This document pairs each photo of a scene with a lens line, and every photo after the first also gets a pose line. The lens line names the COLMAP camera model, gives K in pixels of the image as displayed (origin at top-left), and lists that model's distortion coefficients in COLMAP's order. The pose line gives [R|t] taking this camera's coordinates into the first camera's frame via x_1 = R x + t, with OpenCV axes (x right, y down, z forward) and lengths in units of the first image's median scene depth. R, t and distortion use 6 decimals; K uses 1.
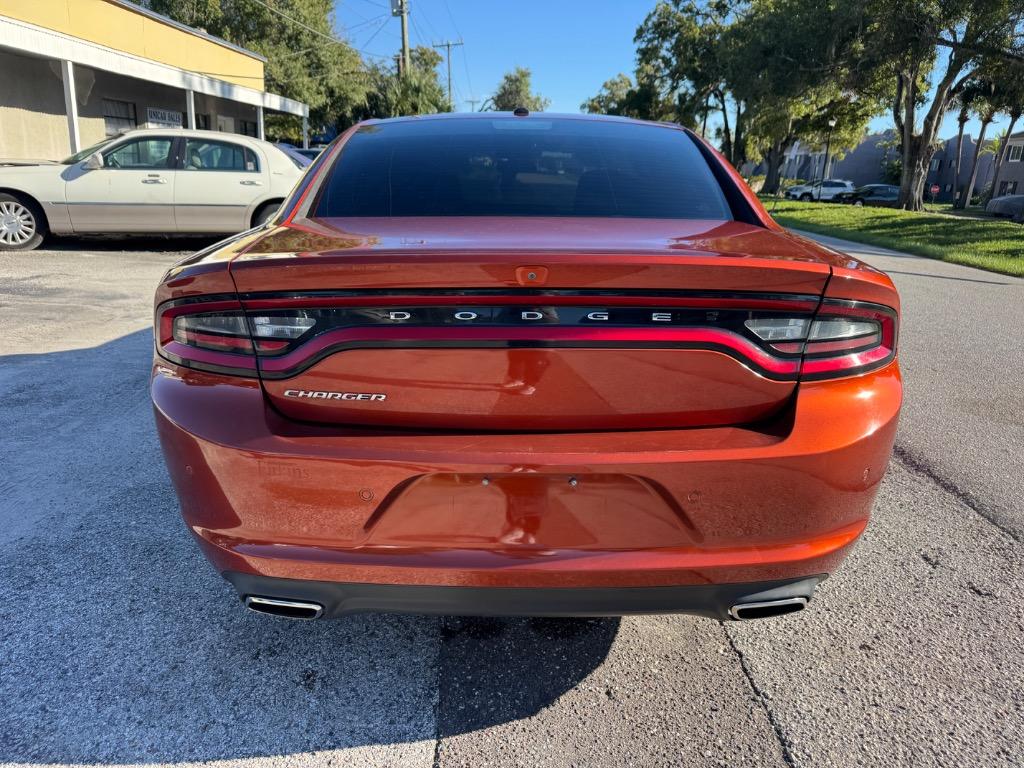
lens RADIAL K [[762.3, 0, 506.8], [0, 762.3, 384.8], [0, 0, 1]] dist [0.023026, -0.006962]
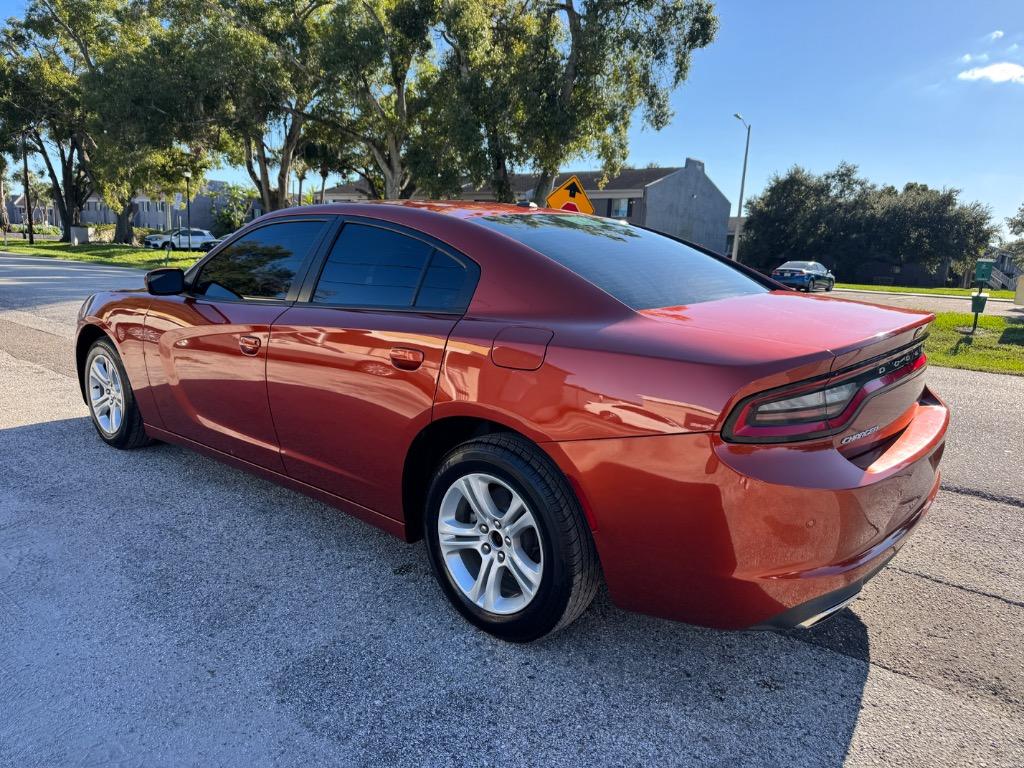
lens RADIAL K [[772.2, 0, 517.5], [0, 772.2, 386.5], [0, 0, 1]] dist [0.017102, 0.003045]
pose [[0.624445, -0.169034, 0.762559, -0.124005], [0.209182, 0.976830, 0.045235, -0.019865], [-0.752536, 0.131267, 0.645336, 0.040506]]
